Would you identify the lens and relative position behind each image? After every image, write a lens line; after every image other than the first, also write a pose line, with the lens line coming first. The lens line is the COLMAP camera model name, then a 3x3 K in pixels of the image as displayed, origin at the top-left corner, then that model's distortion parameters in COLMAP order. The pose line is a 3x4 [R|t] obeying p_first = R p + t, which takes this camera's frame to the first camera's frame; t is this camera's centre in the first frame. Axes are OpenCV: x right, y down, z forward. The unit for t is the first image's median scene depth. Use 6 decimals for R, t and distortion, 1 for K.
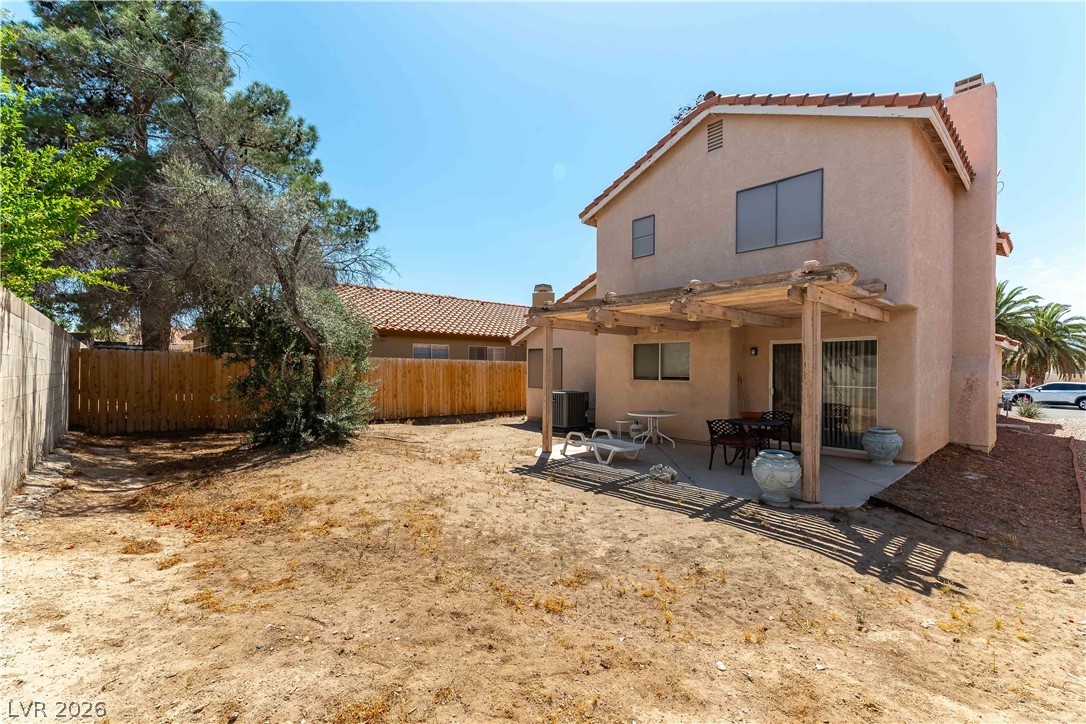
lens RADIAL K [[471.1, 0, 544.5], [0, 471.1, 367.2], [0, 0, 1]] dist [-0.005411, 0.000397]
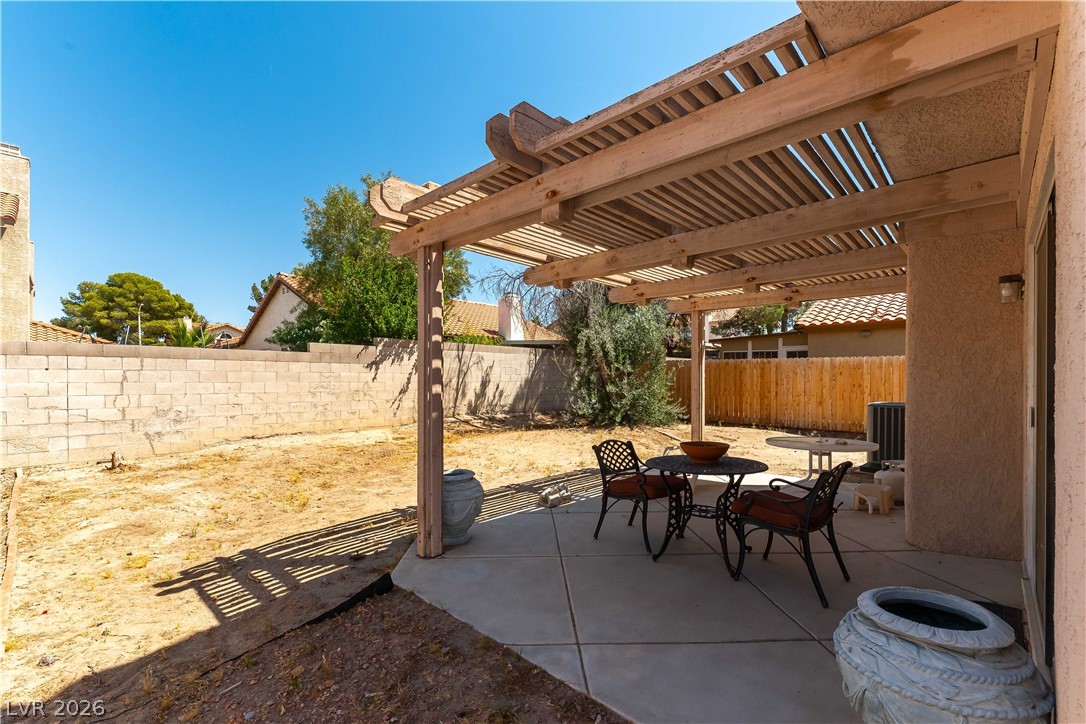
lens RADIAL K [[471.1, 0, 544.8], [0, 471.1, 372.3], [0, 0, 1]] dist [-0.005411, 0.000397]
pose [[0.071717, -0.016766, -0.997284, 1.560845], [0.006007, 0.999848, -0.016377, 0.055975], [0.997407, -0.004816, 0.071806, 1.408912]]
